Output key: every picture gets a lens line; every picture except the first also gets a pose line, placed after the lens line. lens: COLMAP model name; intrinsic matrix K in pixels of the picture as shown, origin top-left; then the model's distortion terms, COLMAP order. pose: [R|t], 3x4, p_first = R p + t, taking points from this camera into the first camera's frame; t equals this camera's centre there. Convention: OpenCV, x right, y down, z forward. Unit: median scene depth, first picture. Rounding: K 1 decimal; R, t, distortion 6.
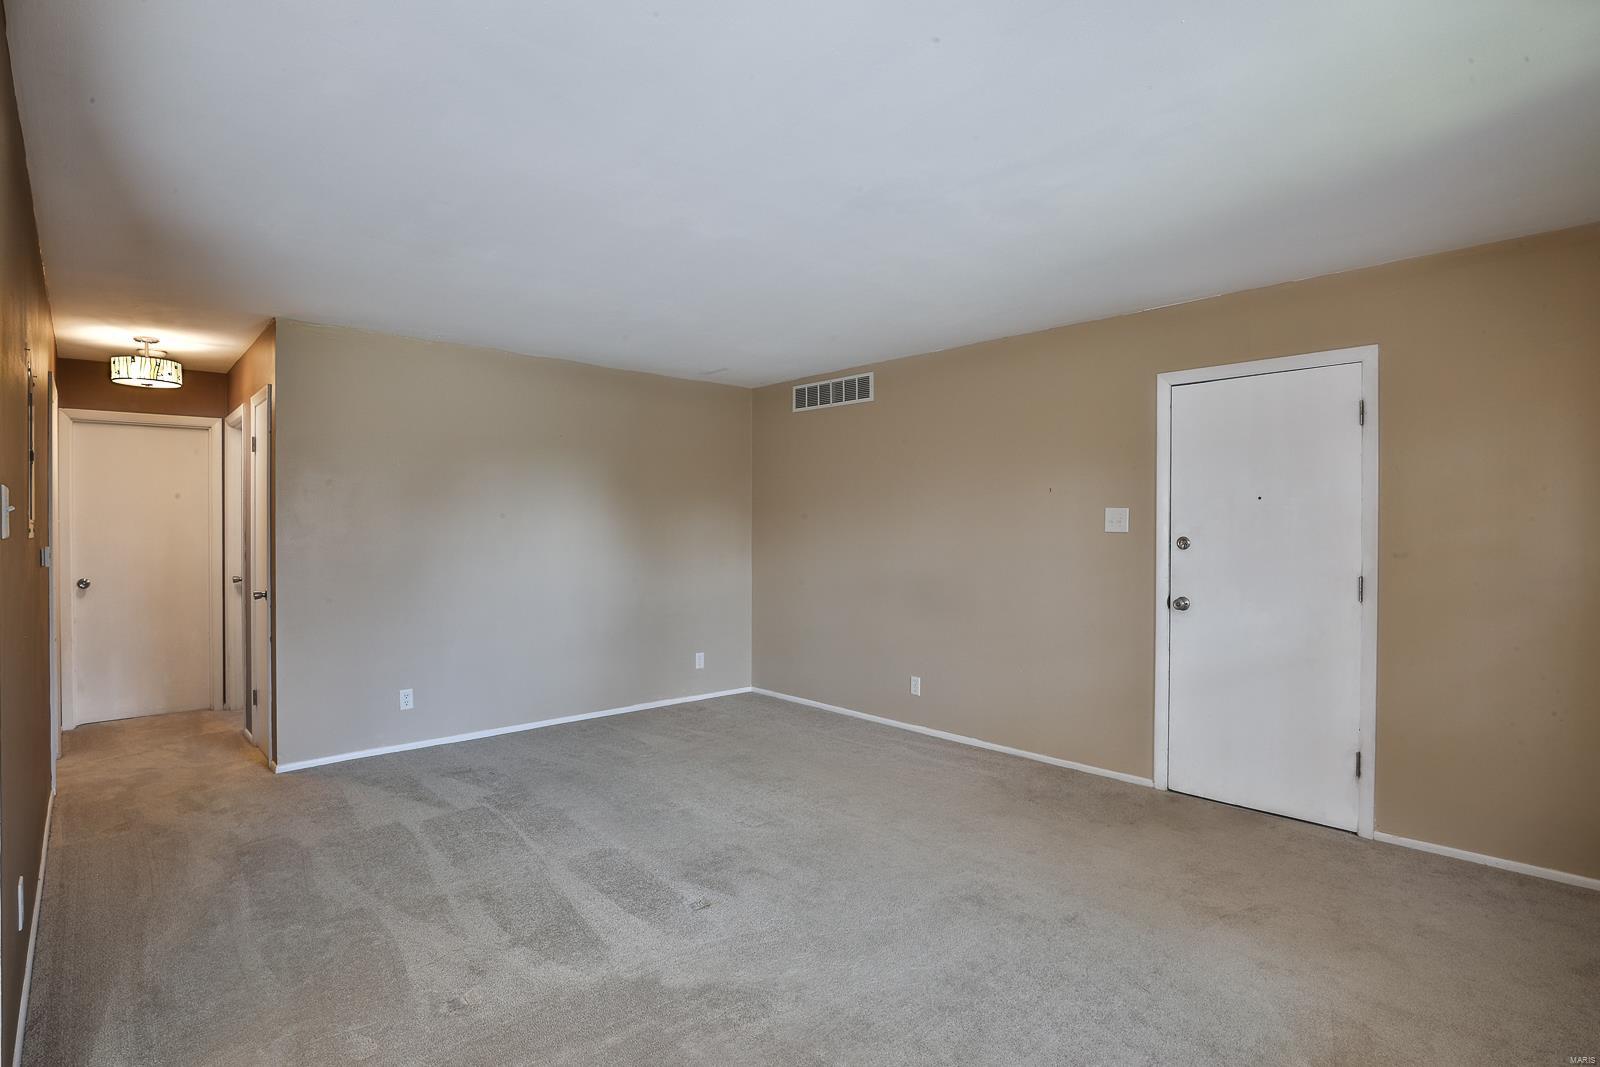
lens RADIAL K [[792.4, 0, 804.8], [0, 792.4, 534.6], [0, 0, 1]] dist [-0.039741, 0.010223]
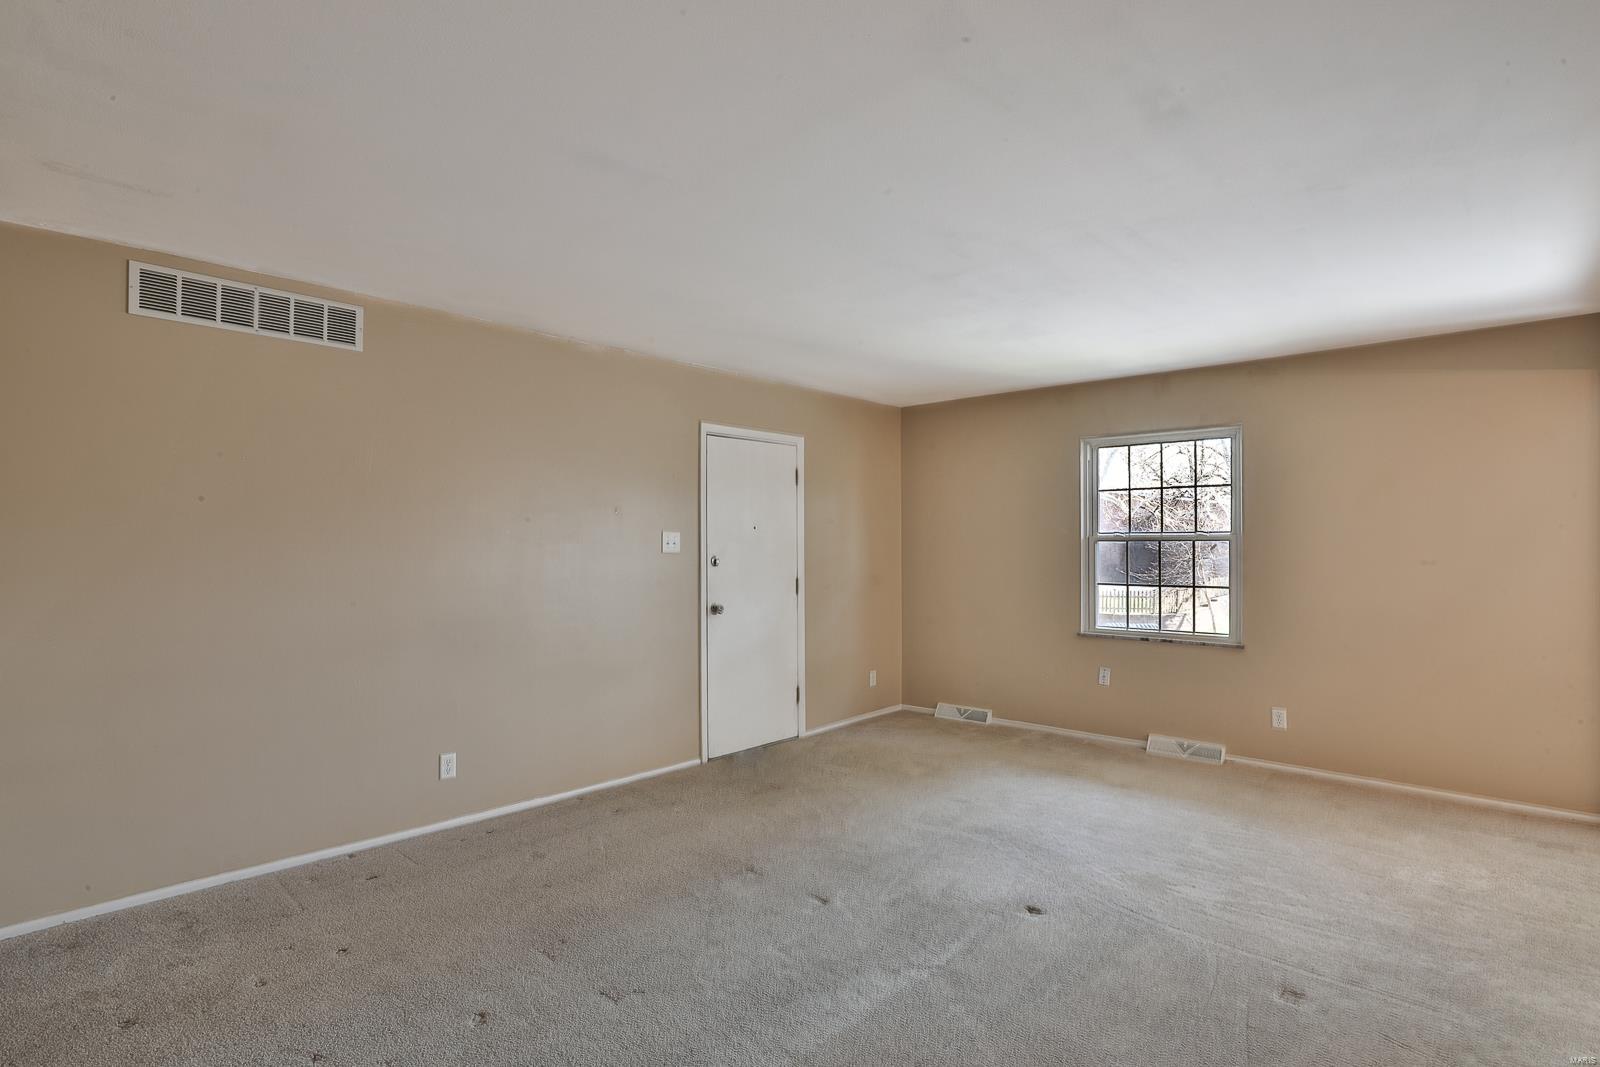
lens RADIAL K [[788.5, 0, 800.9], [0, 788.5, 551.8], [0, 0, 1]] dist [-0.038954, 0.001027]
pose [[-0.087663, -0.015317, 0.996032, -0.783085], [0.005450, 0.999859, 0.015856, -0.022955], [-0.996135, 0.006818, -0.087567, 0.966980]]
